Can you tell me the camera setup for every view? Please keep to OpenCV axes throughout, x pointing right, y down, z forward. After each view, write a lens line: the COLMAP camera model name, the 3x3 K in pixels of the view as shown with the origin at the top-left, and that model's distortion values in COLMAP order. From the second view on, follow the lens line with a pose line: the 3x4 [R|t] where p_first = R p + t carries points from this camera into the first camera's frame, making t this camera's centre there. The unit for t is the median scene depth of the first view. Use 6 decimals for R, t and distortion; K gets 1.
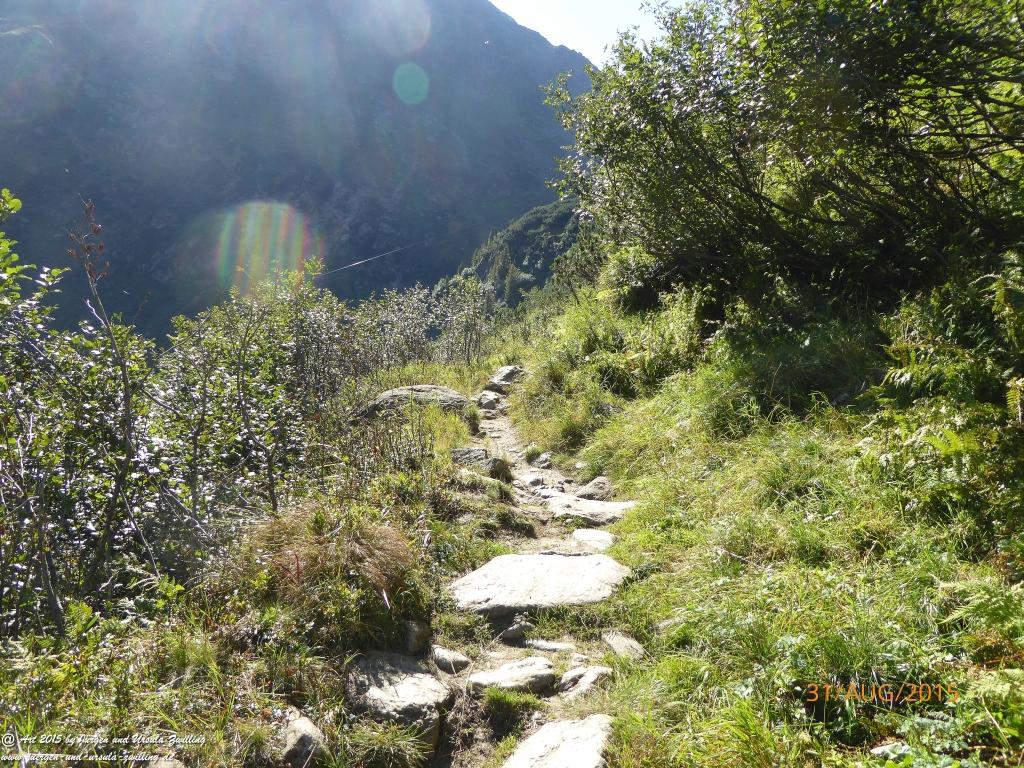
lens RADIAL K [[729.8, 0, 514.2], [0, 729.8, 377.7], [0, 0, 1]] dist [-0.022390, 0.001314]
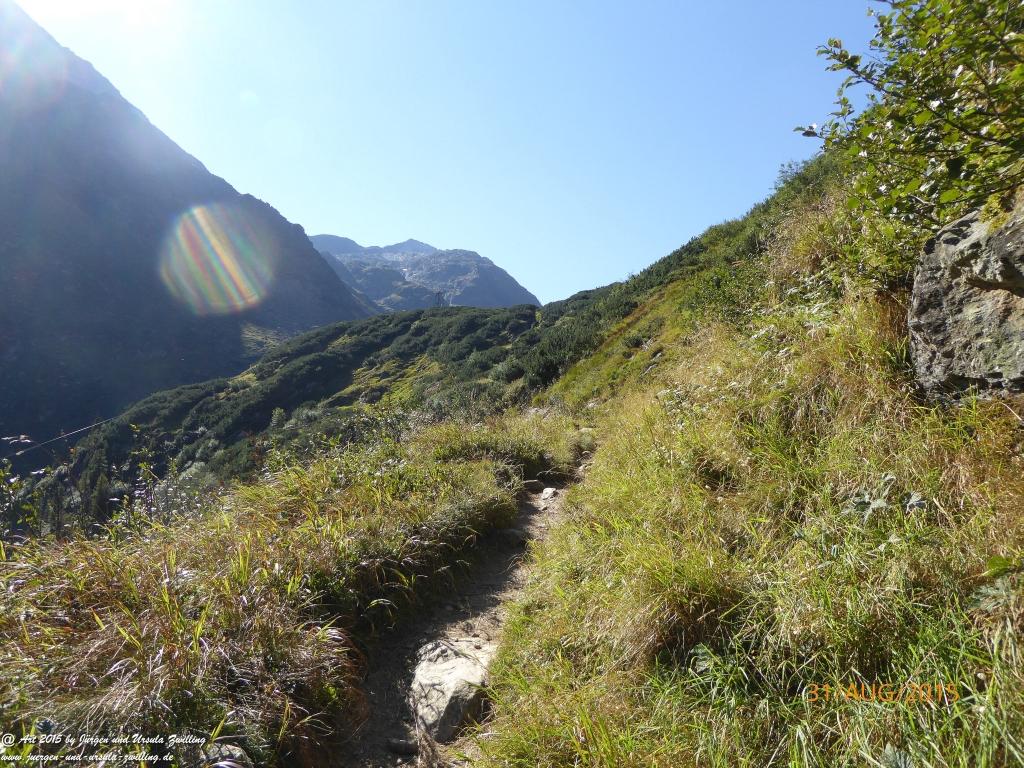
lens RADIAL K [[729.8, 0, 513.6], [0, 729.8, 376.2], [0, 0, 1]] dist [-0.022390, 0.001314]
pose [[0.927925, 0.005475, 0.372727, 0.104891], [0.063010, 0.983200, -0.171310, -0.082373], [-0.367403, 0.182448, 0.911991, 0.064100]]
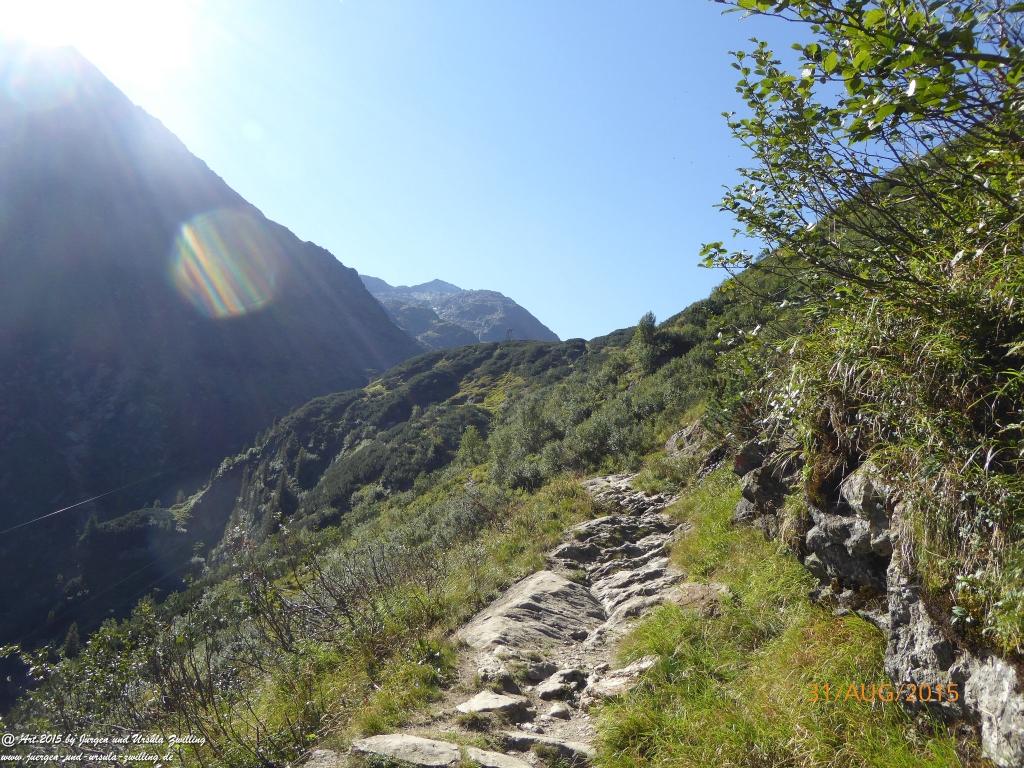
lens RADIAL K [[729.8, 0, 519.1], [0, 729.8, 382.6], [0, 0, 1]] dist [-0.022390, 0.001314]
pose [[0.932222, 0.031815, 0.360485, -0.091895], [0.049810, 0.975367, -0.214892, 0.017242], [-0.358442, 0.218283, 0.907674, -0.225654]]
